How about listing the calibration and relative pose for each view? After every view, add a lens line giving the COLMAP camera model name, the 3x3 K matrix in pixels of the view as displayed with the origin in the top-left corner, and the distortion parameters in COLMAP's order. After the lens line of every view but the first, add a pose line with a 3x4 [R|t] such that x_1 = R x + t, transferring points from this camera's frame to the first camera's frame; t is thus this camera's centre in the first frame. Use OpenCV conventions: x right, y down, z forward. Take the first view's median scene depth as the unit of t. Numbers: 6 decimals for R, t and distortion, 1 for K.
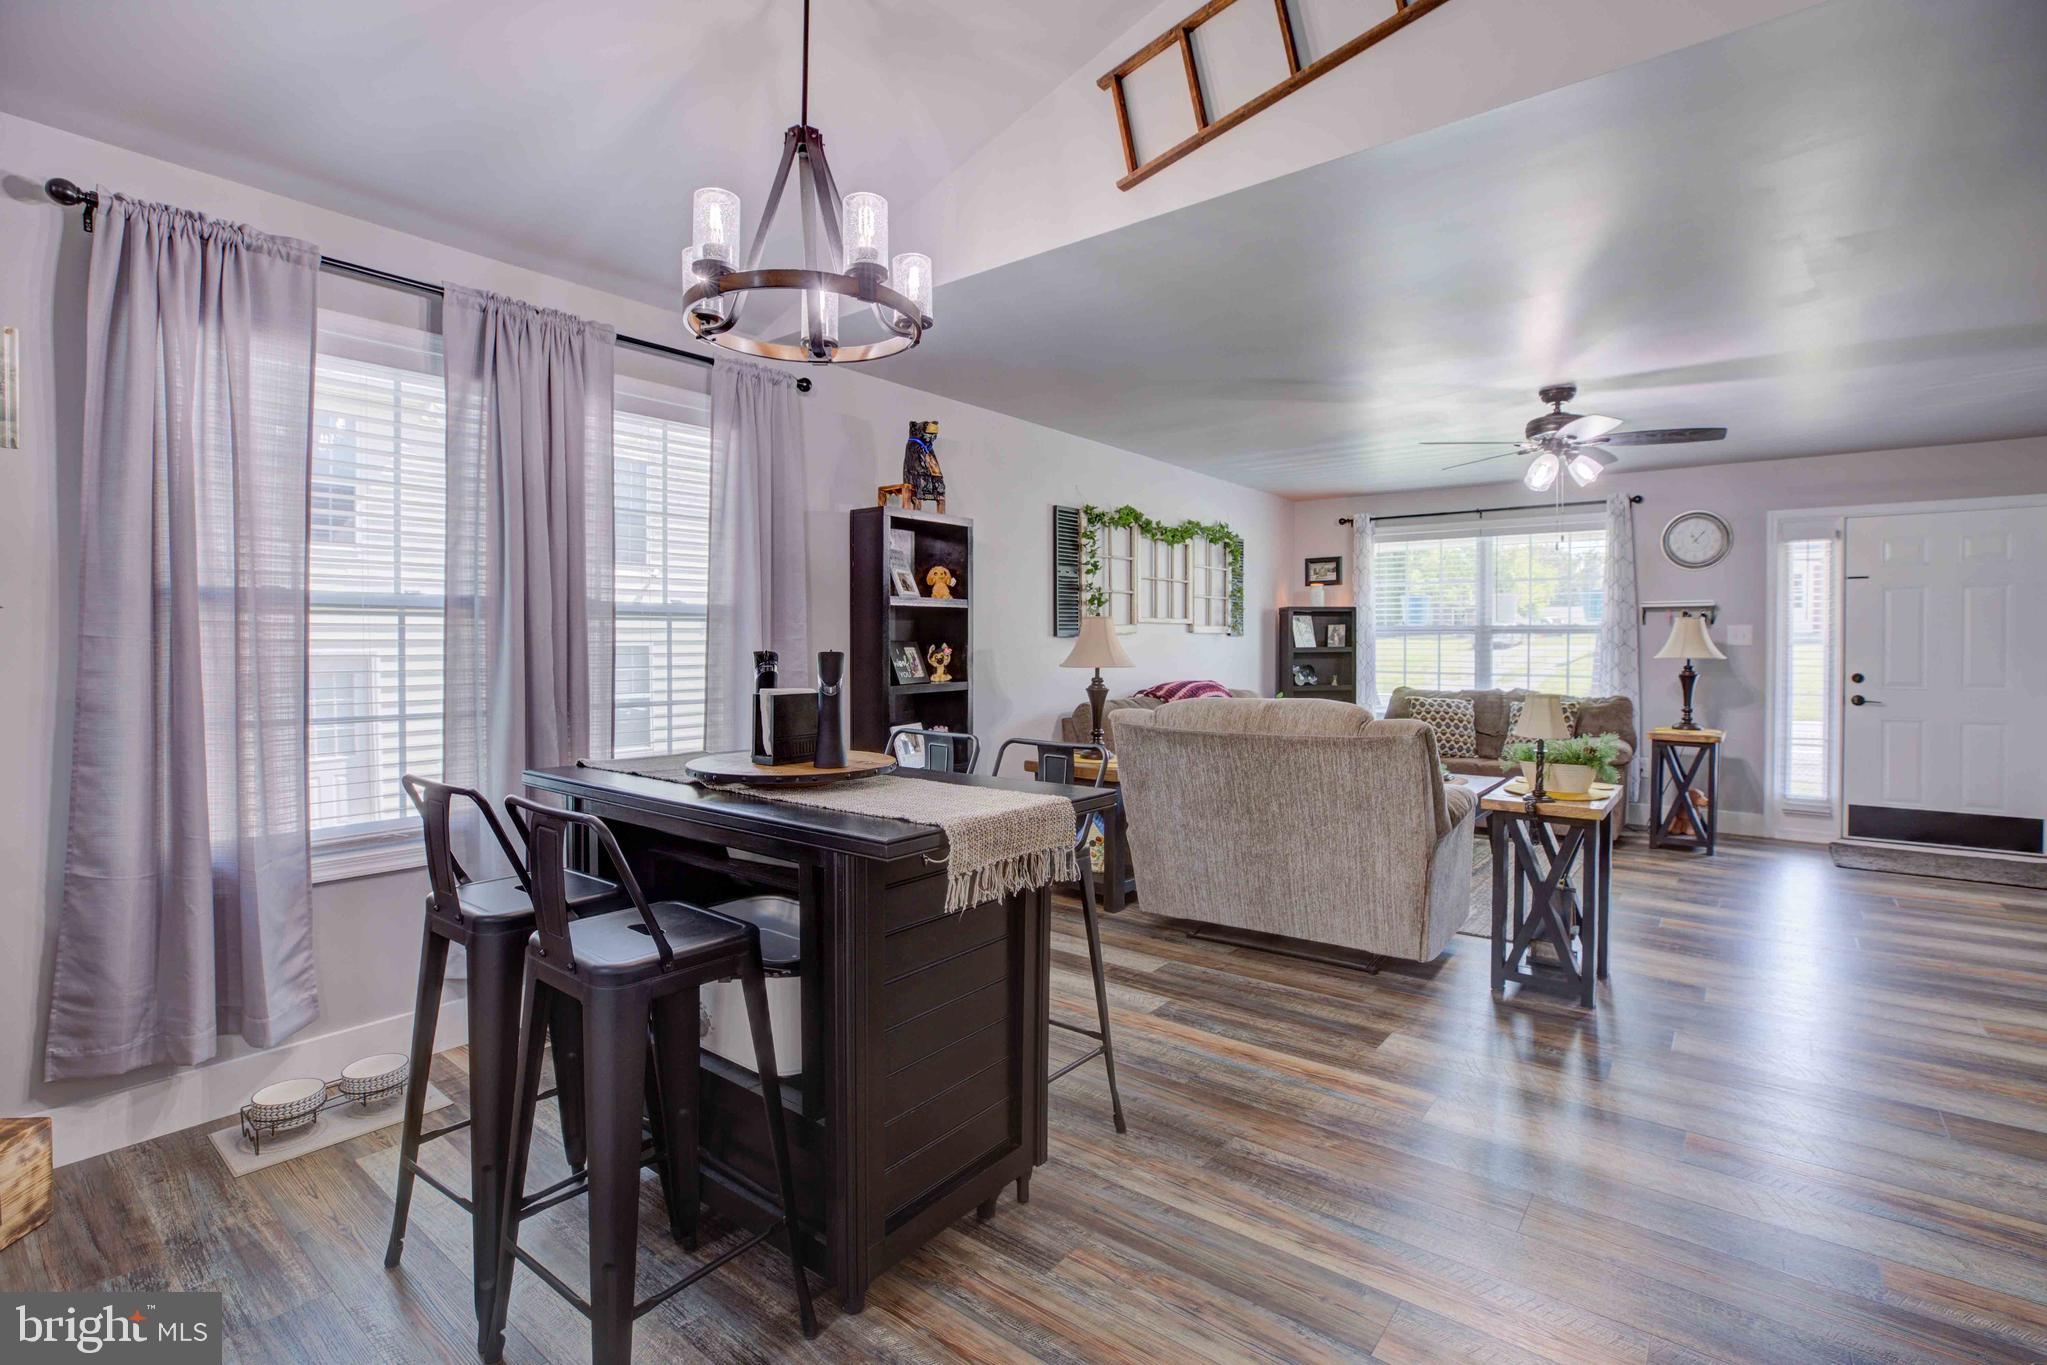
lens RADIAL K [[939.8, 0, 1037.1], [0, 939.8, 648.2], [0, 0, 1]] dist [-0.033192, 0.007727]
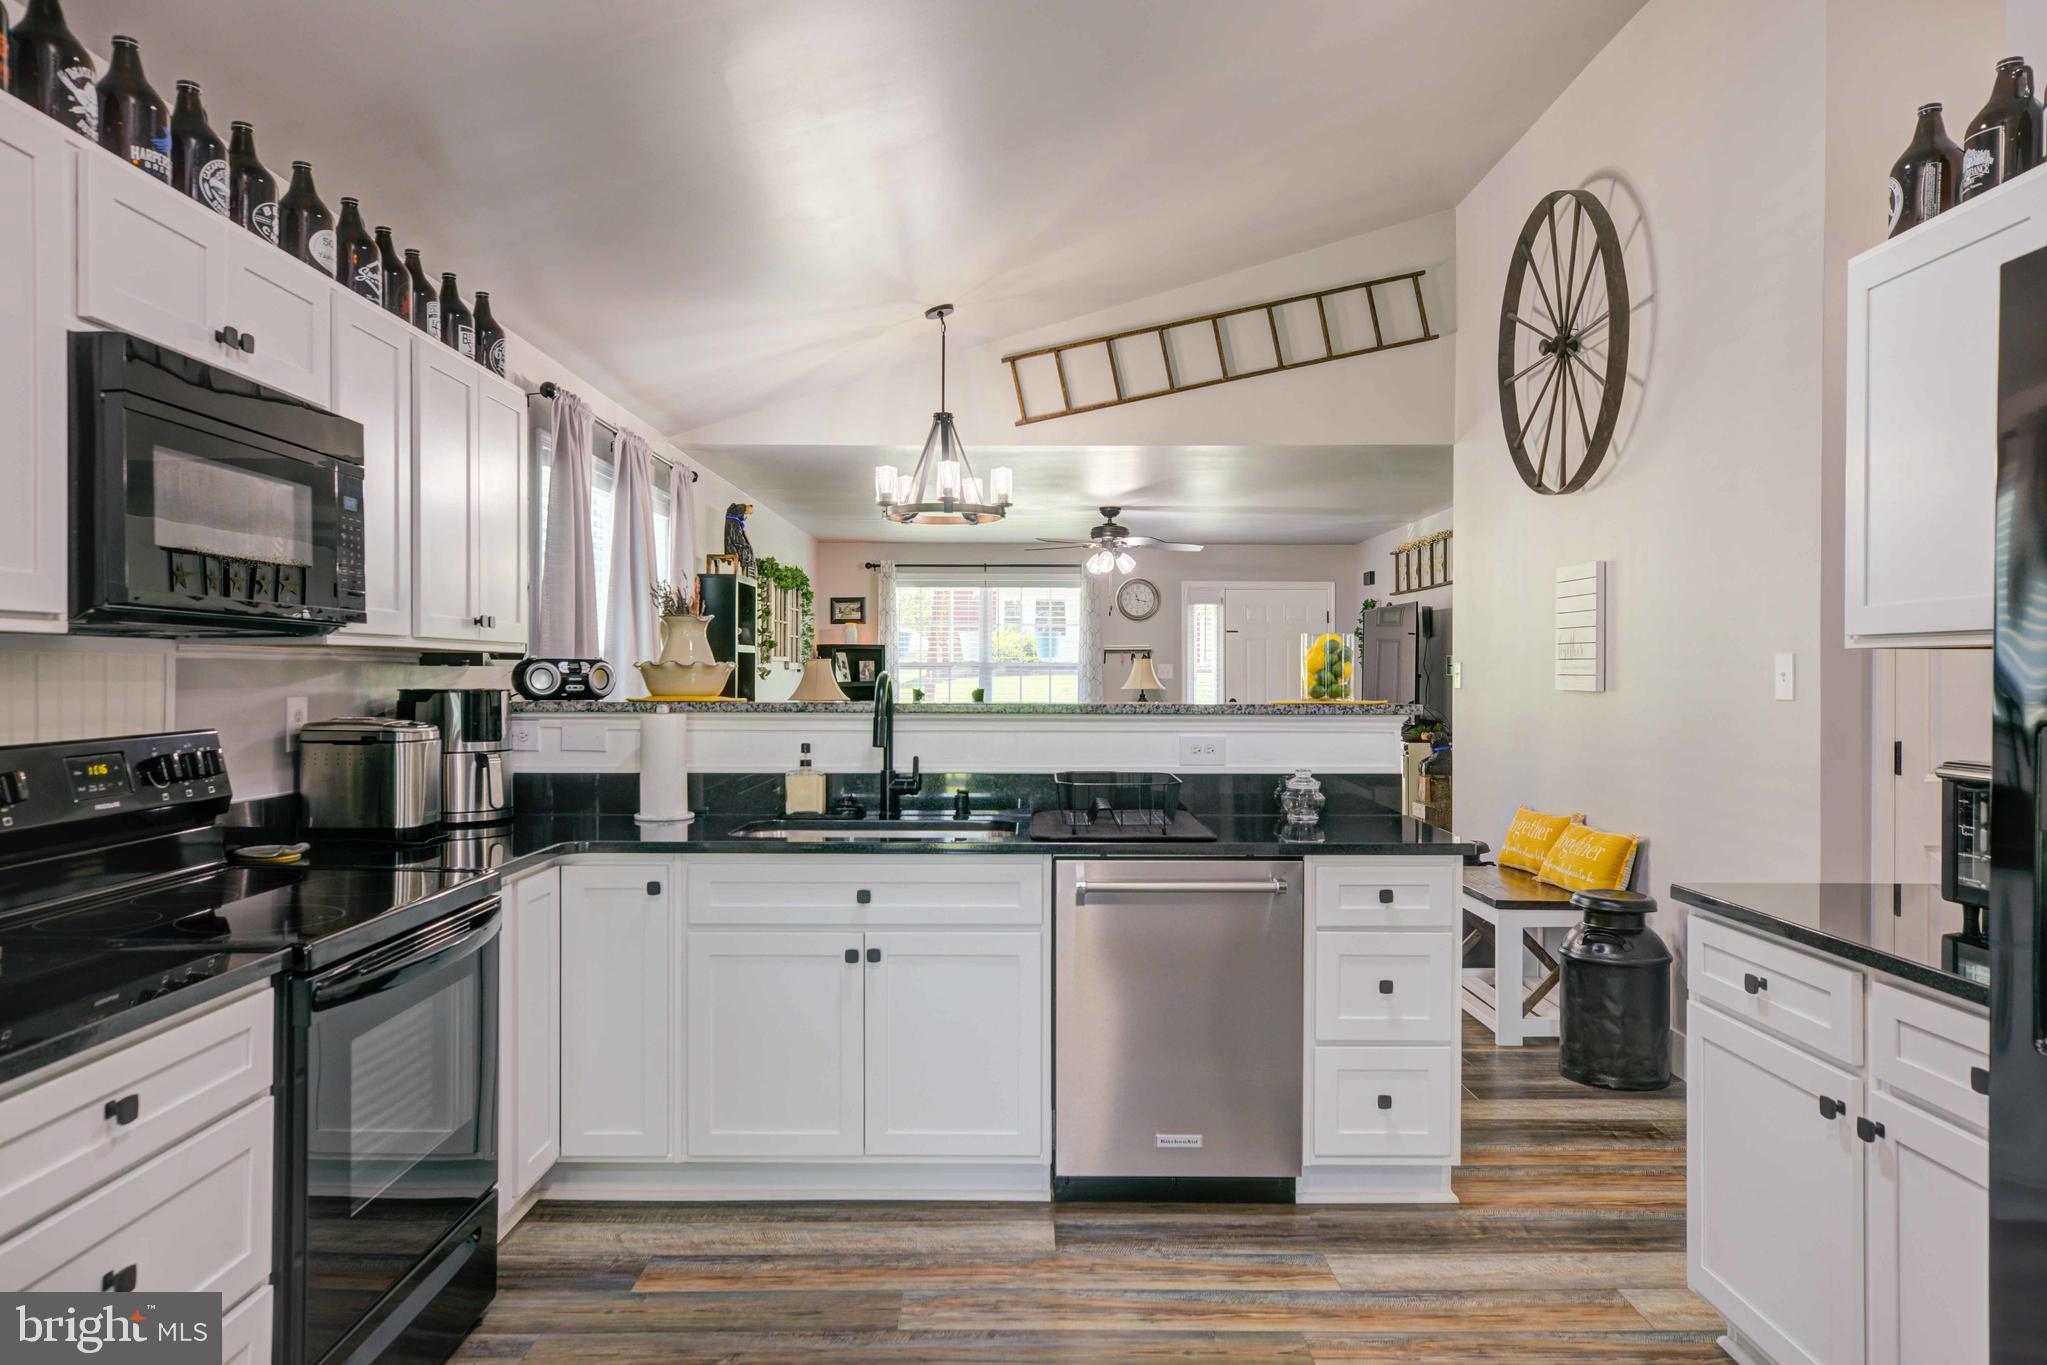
lens RADIAL K [[1369.8, 0, 1022.8], [0, 1369.8, 683.0], [0, 0, 1]] dist [-0.008299, 0.010981]
pose [[0.784137, -0.006397, 0.620555, -0.678860], [0.004923, 0.999980, 0.004088, -0.005974], [-0.620568, -0.000150, 0.784152, -0.469387]]
